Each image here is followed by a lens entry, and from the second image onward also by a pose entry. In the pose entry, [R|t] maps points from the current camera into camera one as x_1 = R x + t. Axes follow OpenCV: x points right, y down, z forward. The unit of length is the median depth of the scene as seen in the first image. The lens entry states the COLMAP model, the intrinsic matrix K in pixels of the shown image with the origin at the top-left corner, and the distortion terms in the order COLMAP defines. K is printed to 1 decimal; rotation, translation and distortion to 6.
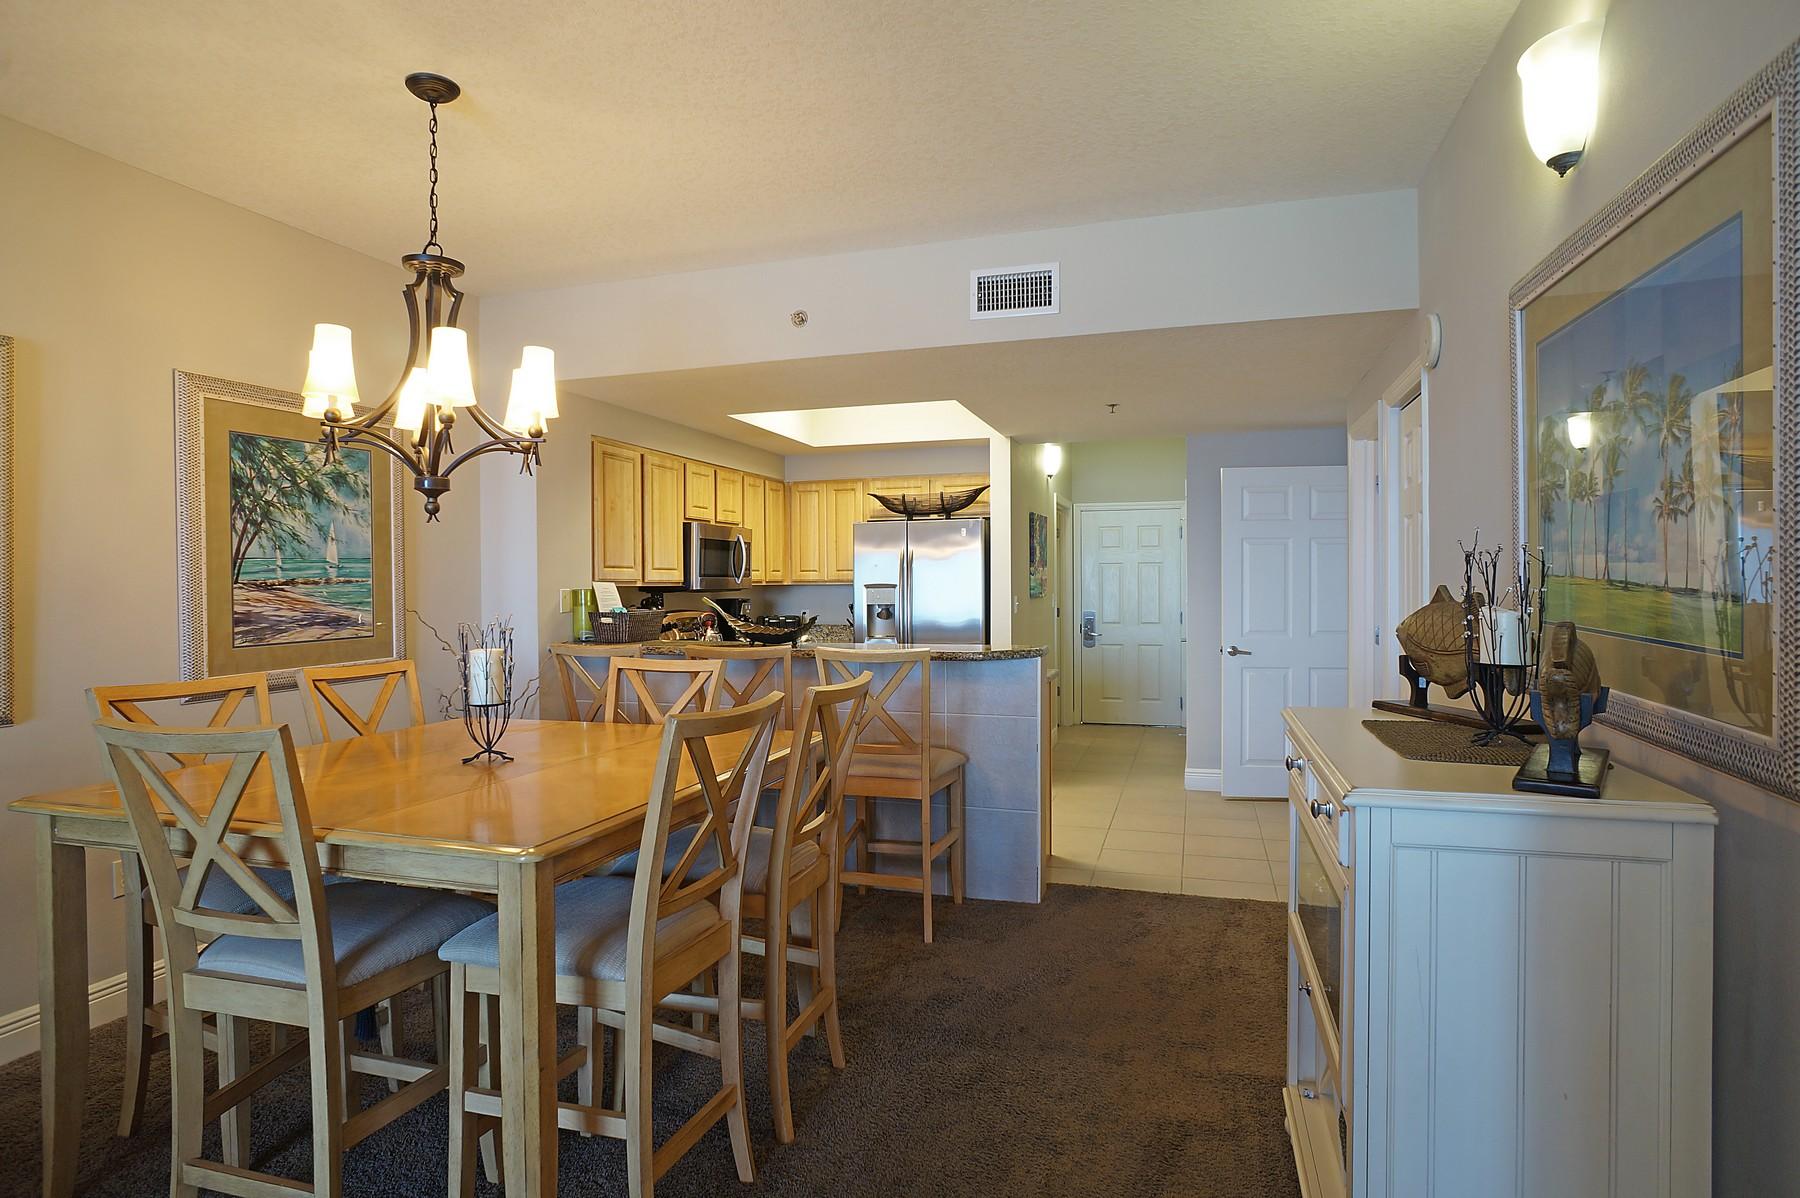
lens RADIAL K [[976.9, 0, 900.0], [0, 976.9, 599.0], [0, 0, 1]] dist [0.001063, -0.000070]
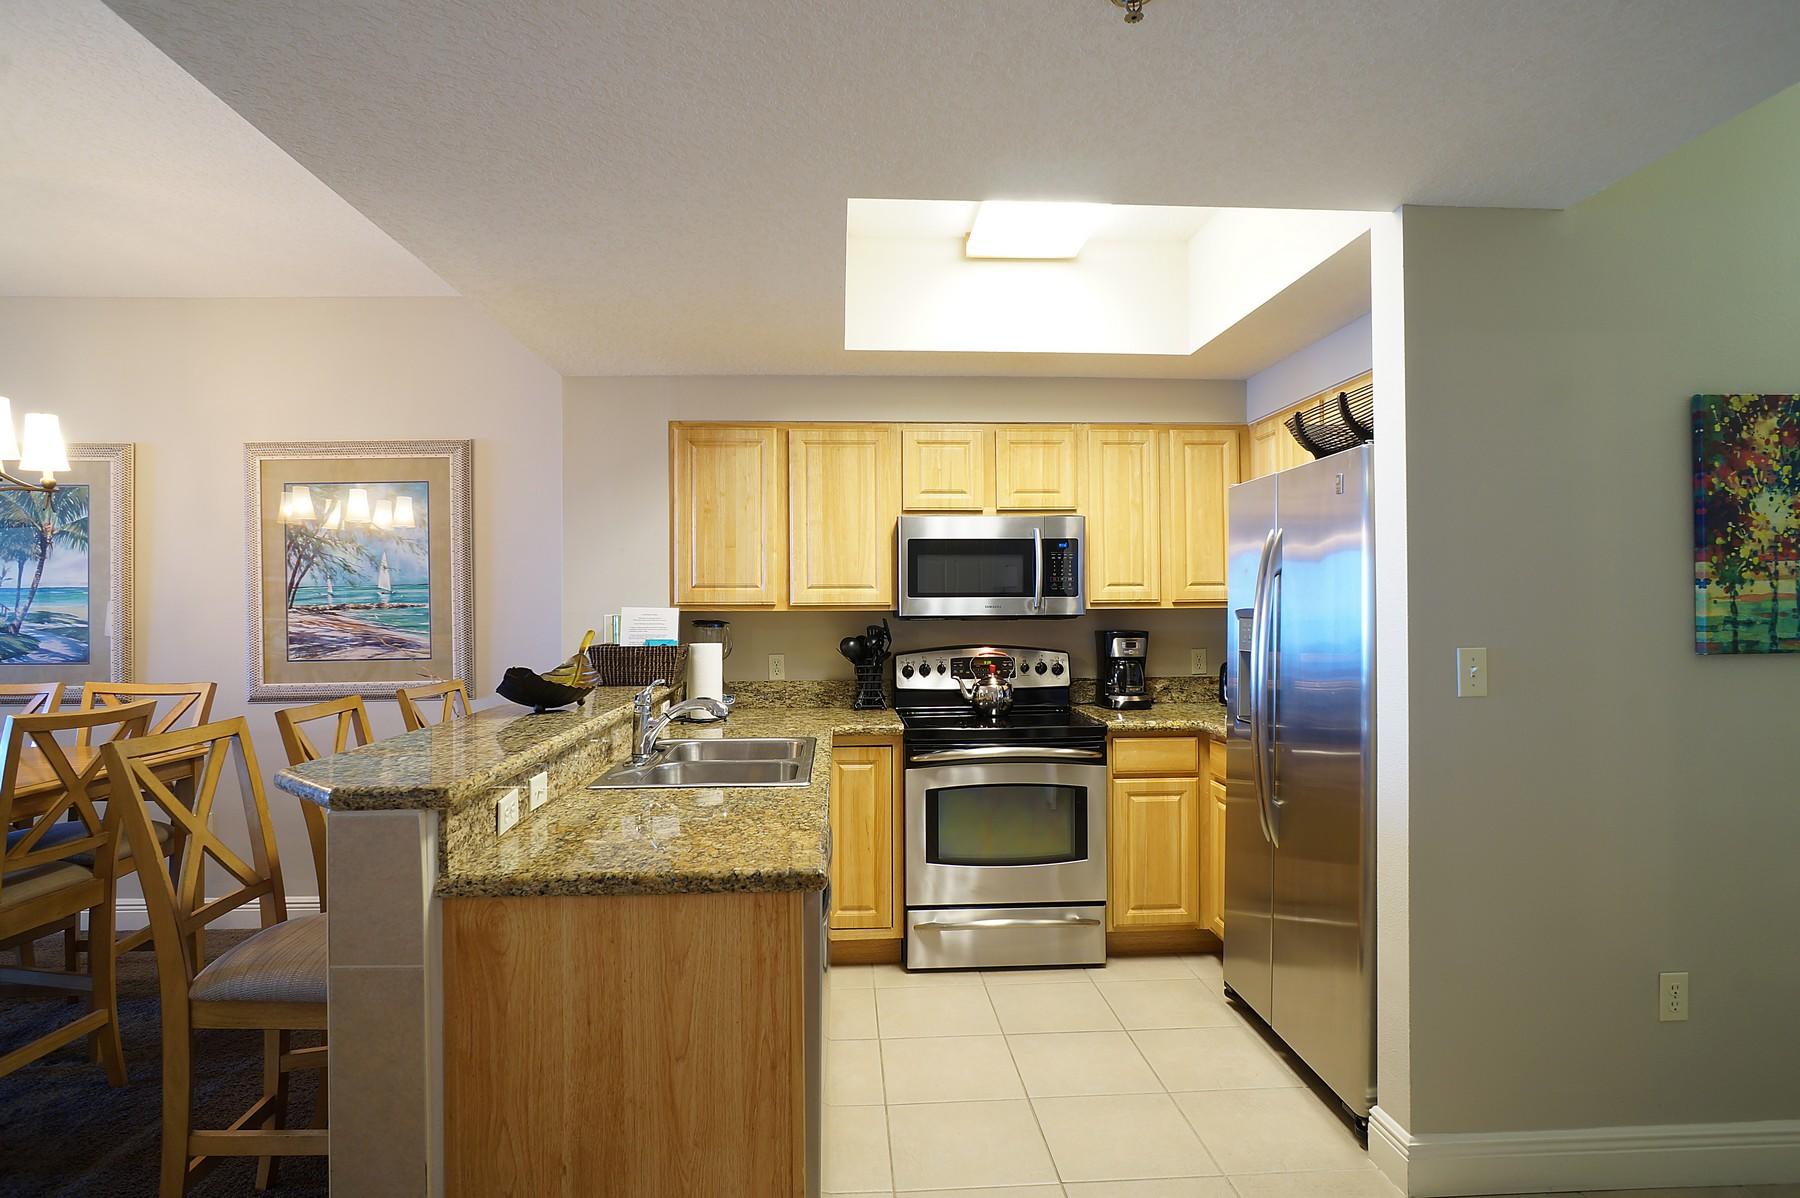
lens RADIAL K [[976.9, 0, 900.0], [0, 976.9, 599.0], [0, 0, 1]] dist [0.001063, -0.000070]
pose [[0.350739, -0.006747, -0.936449, 0.683268], [-0.010589, 0.999882, -0.011170, -0.021051], [0.936413, 0.013834, 0.350626, 1.218600]]
